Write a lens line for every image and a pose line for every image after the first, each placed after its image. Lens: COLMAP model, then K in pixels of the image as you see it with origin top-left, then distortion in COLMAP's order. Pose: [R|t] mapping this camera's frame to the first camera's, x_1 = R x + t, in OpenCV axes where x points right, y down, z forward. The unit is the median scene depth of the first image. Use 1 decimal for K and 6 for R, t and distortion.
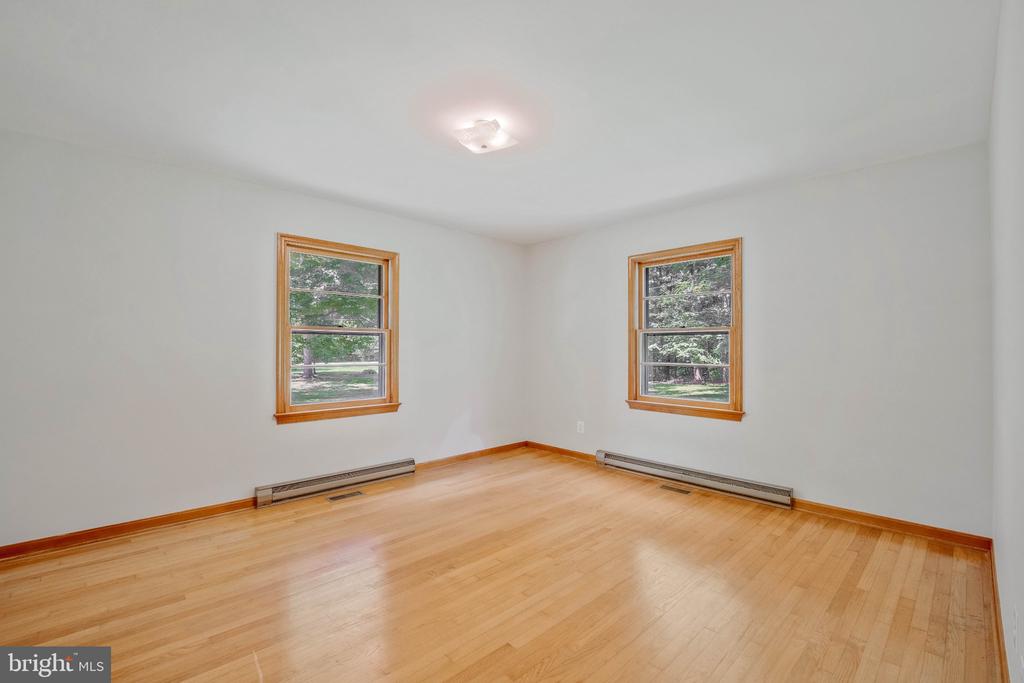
lens RADIAL K [[428.2, 0, 510.4], [0, 428.2, 346.9], [0, 0, 1]] dist [-0.010642, 0.000238]
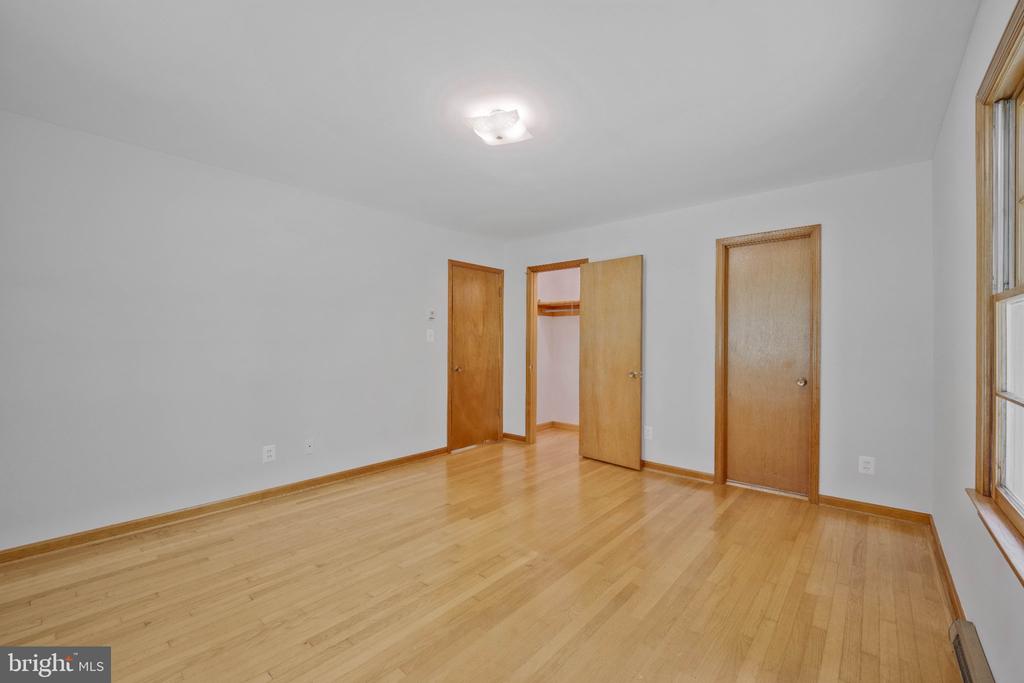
lens RADIAL K [[418.0, 0, 512.0], [0, 418.0, 341.5], [0, 0, 1]] dist [0.001462, 0.000572]
pose [[-0.994461, -0.003417, -0.105051, 0.004805], [-0.002839, 0.999980, -0.005648, 0.000445], [0.105069, -0.005319, -0.994451, 1.413589]]
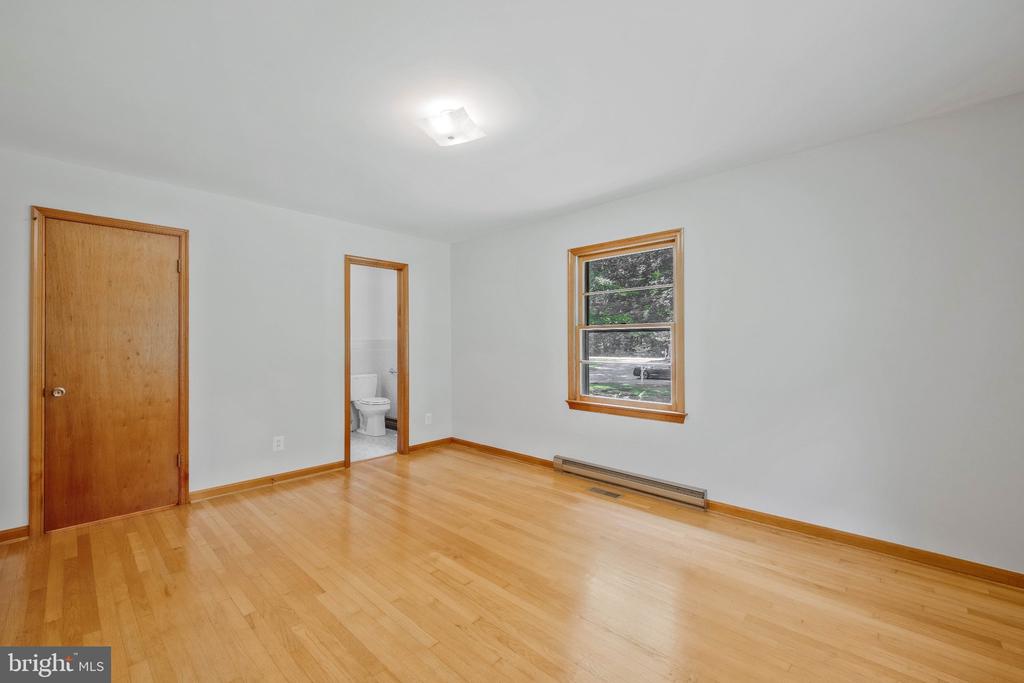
lens RADIAL K [[422.9, 0, 494.2], [0, 422.9, 338.7], [0, 0, 1]] dist [0.000240, -0.000019]
pose [[0.045887, -0.012824, -0.998864, 0.649767], [0.005626, 0.999905, -0.012579, -0.002234], [0.998931, -0.005042, 0.045955, 0.754899]]
